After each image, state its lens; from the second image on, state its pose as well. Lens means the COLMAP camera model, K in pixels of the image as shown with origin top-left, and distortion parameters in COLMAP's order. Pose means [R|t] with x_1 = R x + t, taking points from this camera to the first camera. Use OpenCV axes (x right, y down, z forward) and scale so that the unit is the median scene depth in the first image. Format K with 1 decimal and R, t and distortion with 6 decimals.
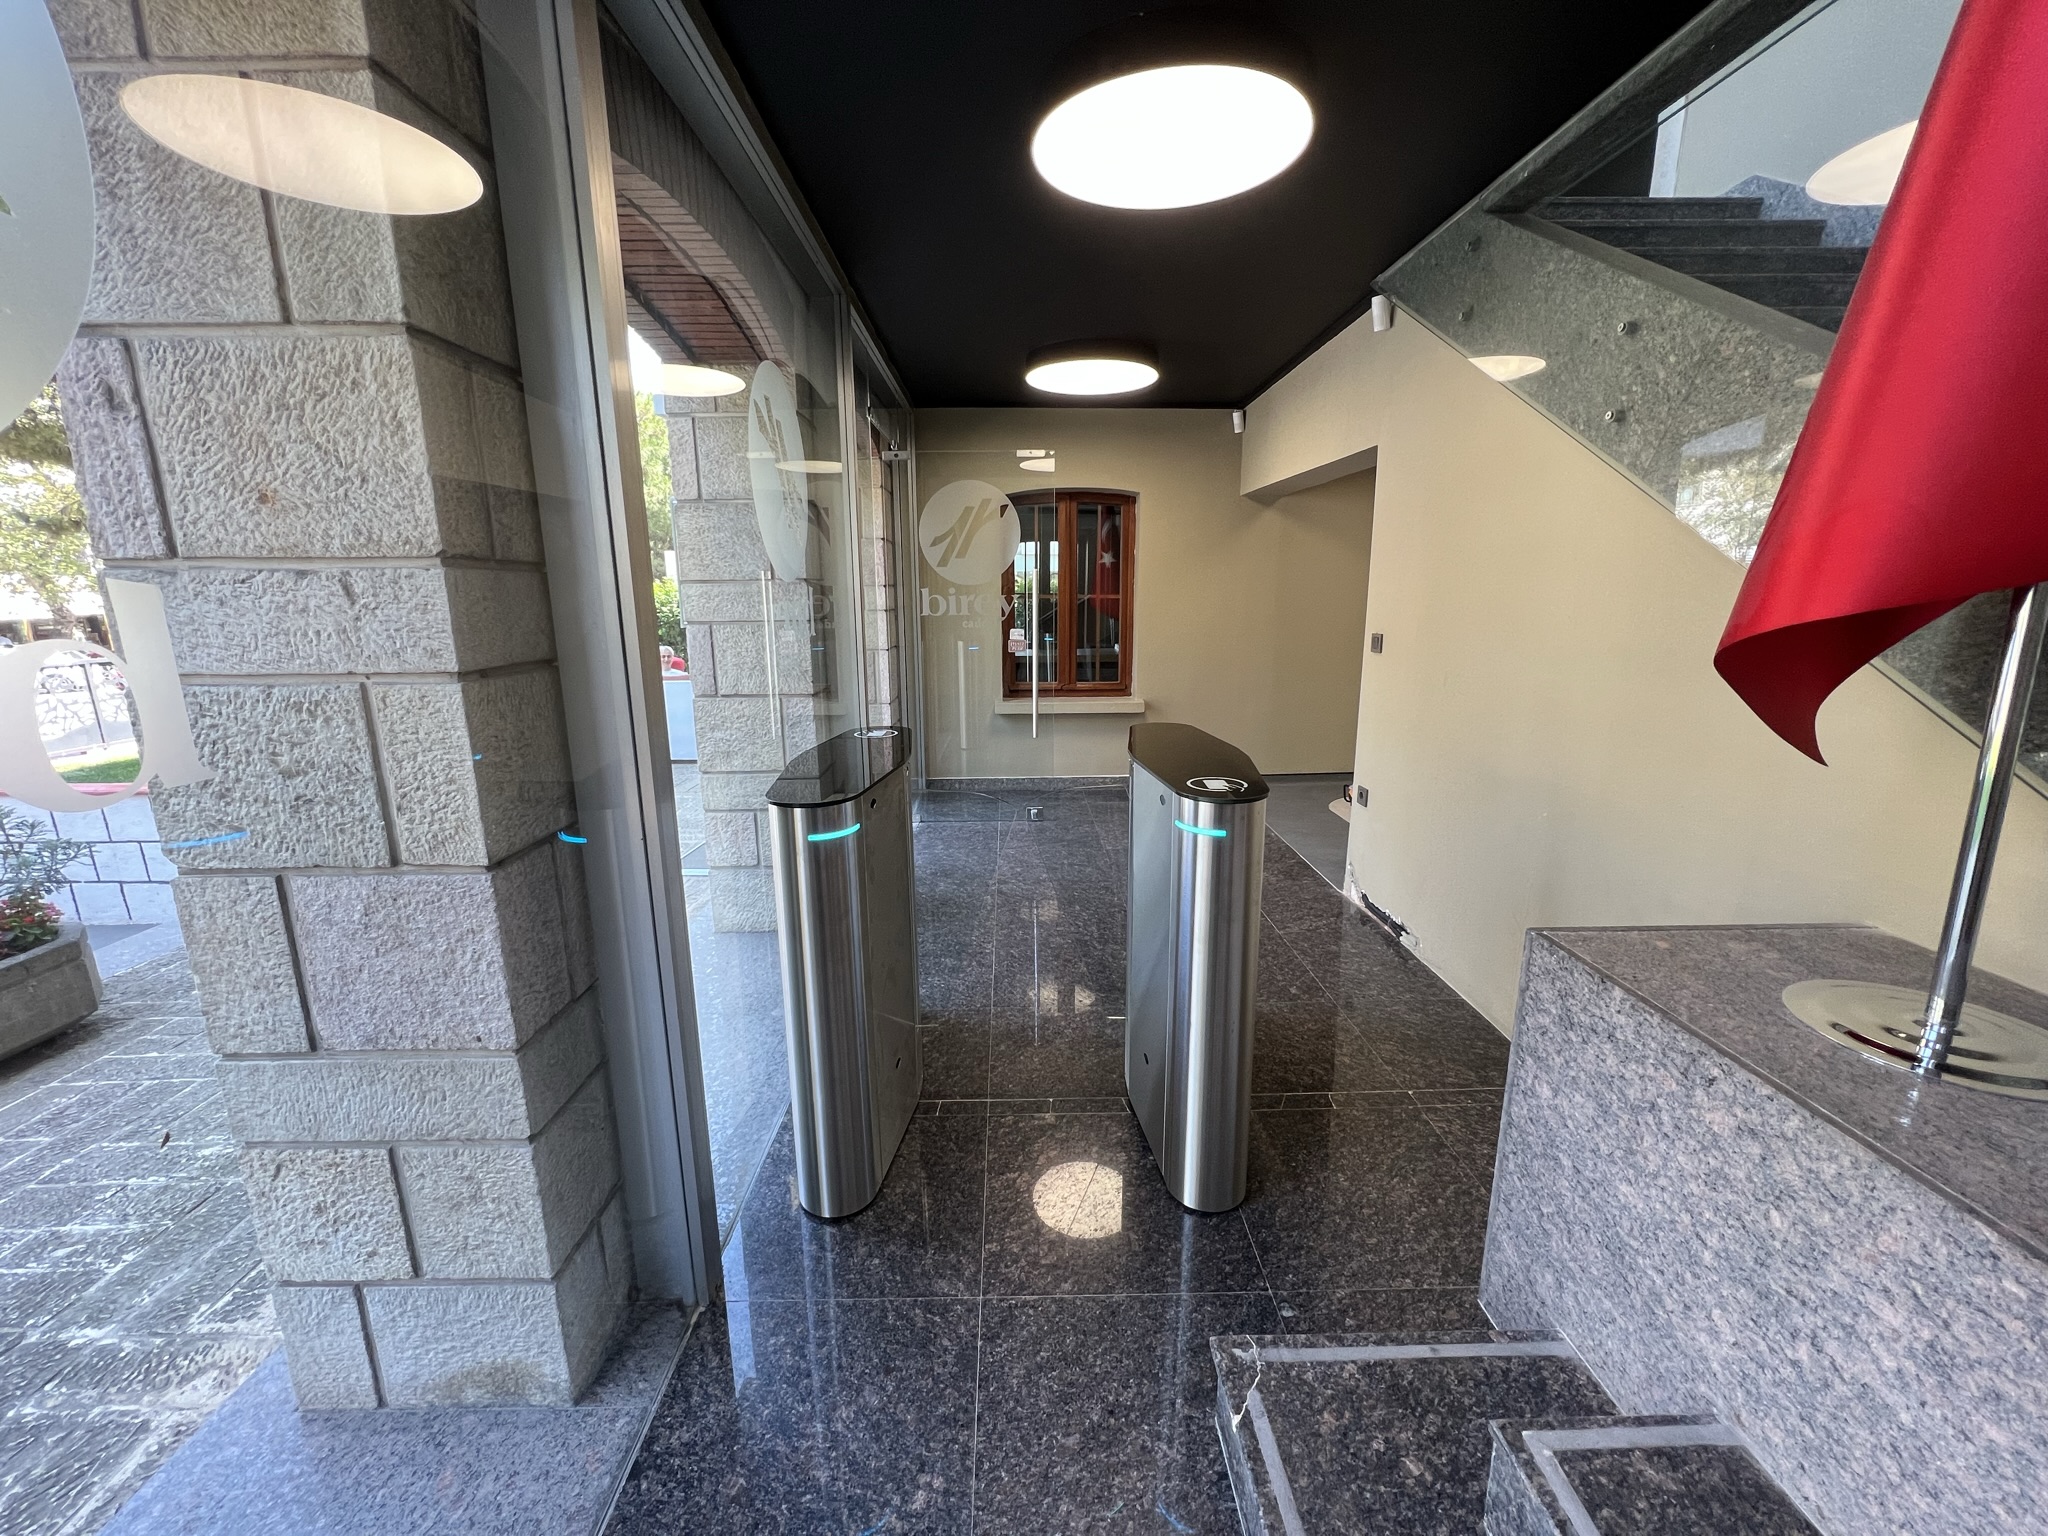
lens RADIAL K [[817.6, 0, 1024.0], [0, 817.6, 768.0], [0, 0, 1]] dist [-0.002194, 0.000298]
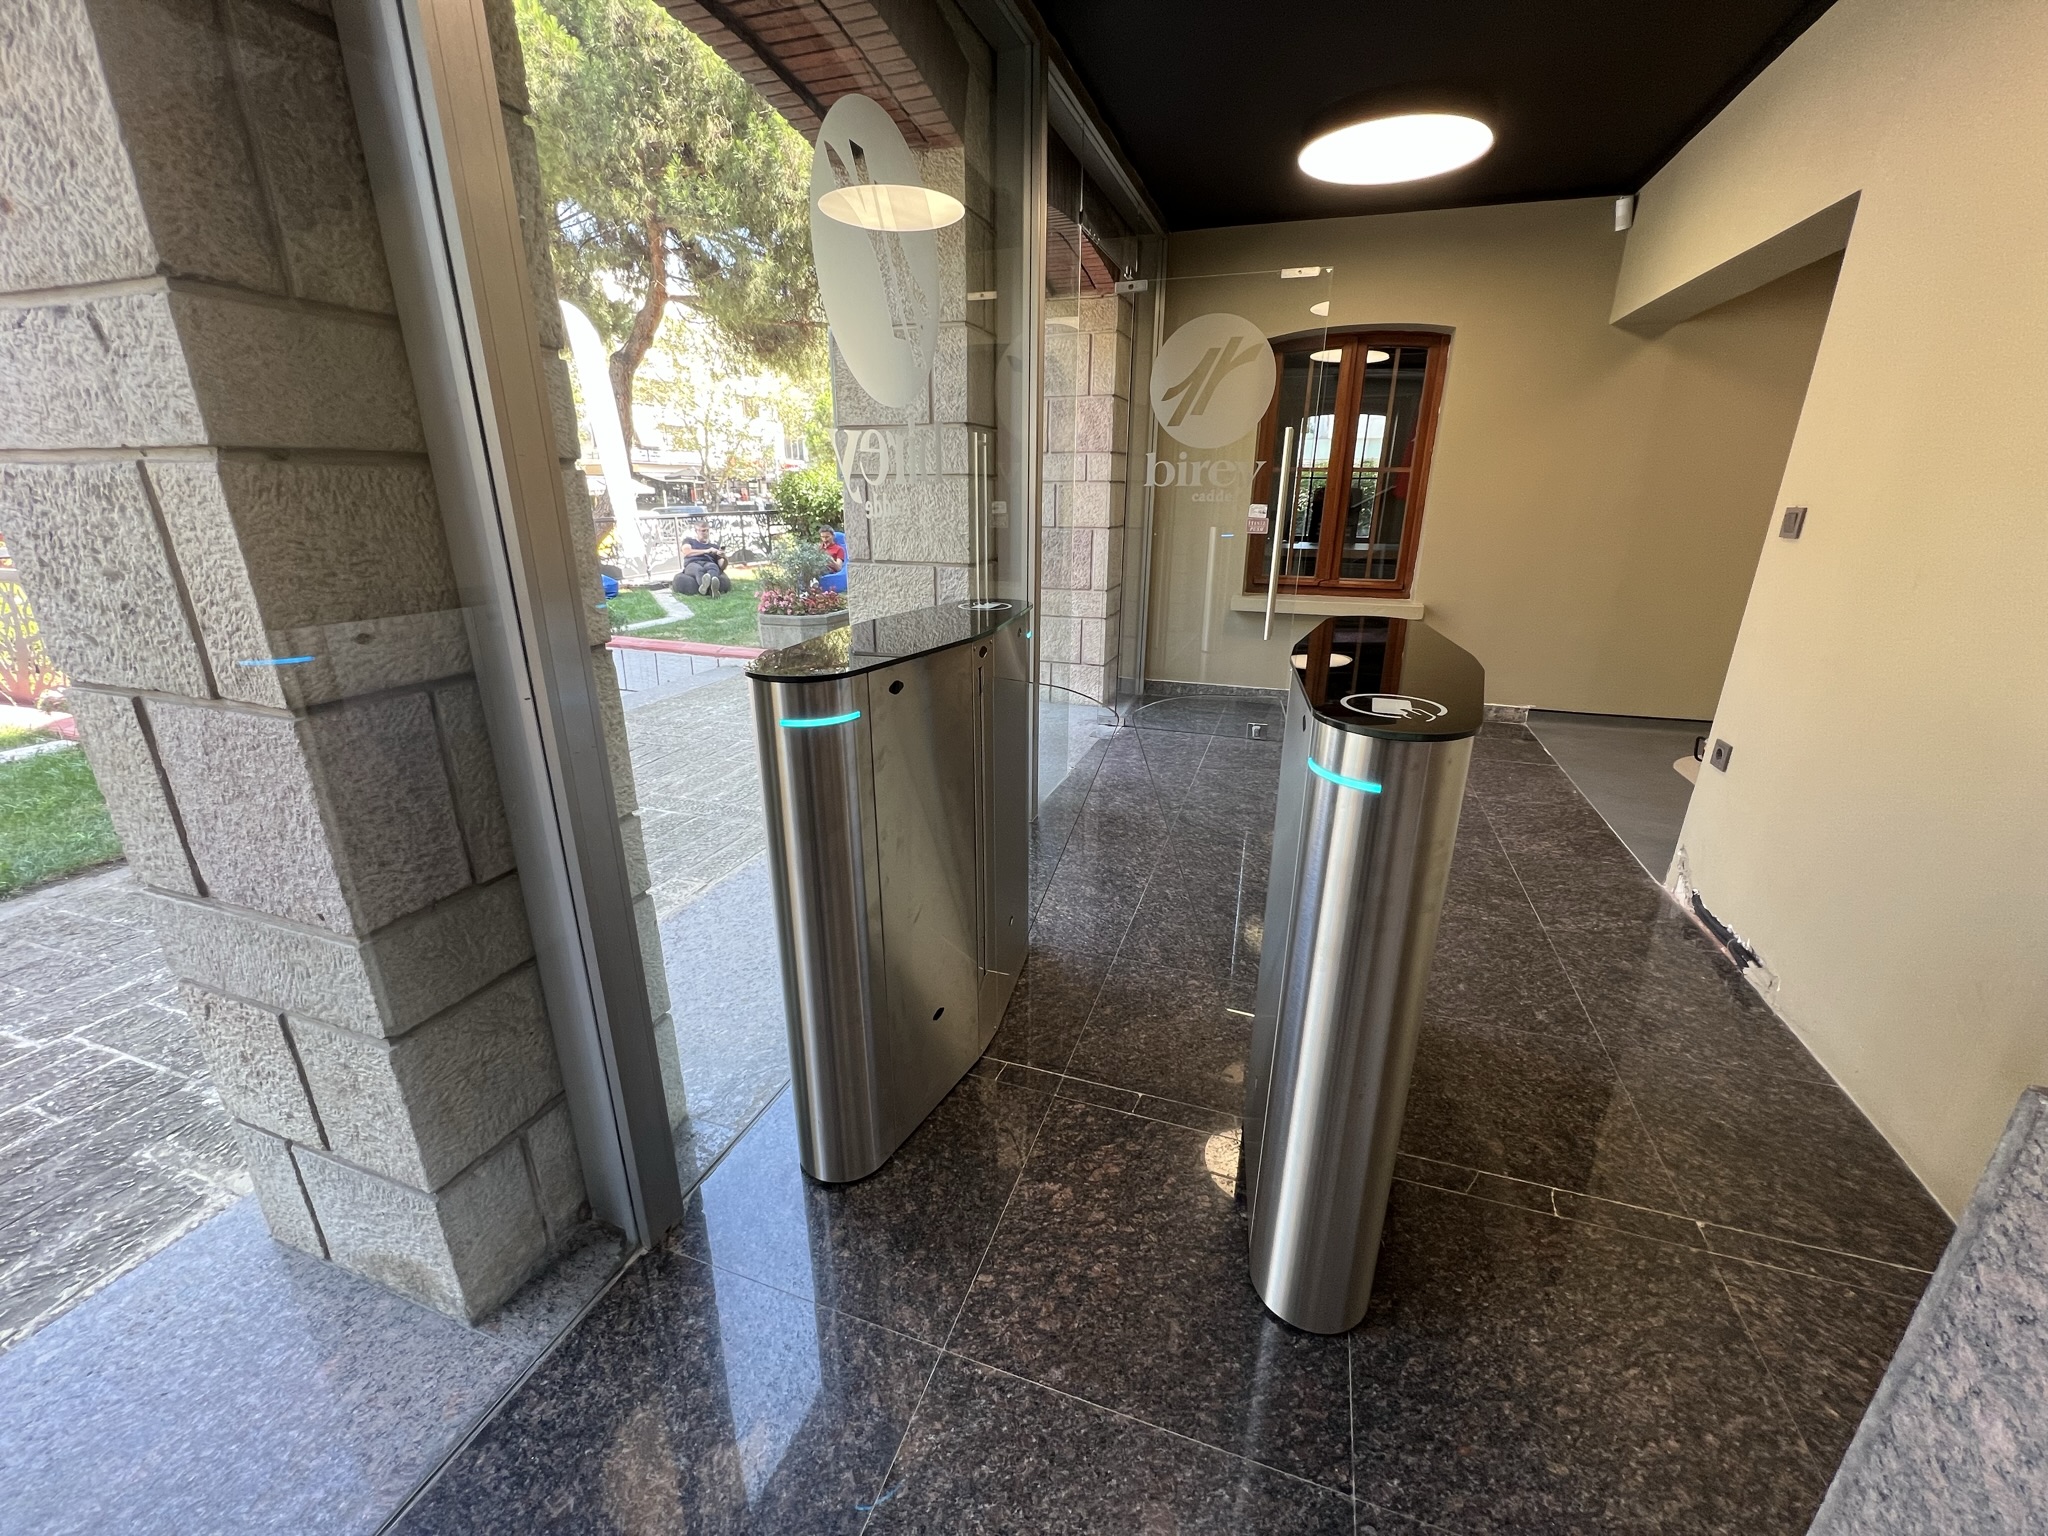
lens RADIAL K [[817.6, 0, 1024.0], [0, 817.6, 768.0], [0, 0, 1]] dist [-0.002194, 0.000298]
pose [[0.938720, 0.122779, -0.322072, 0.169535], [-0.084124, 0.987759, 0.131360, 0.008134], [0.334258, -0.096216, 0.937557, 0.317827]]
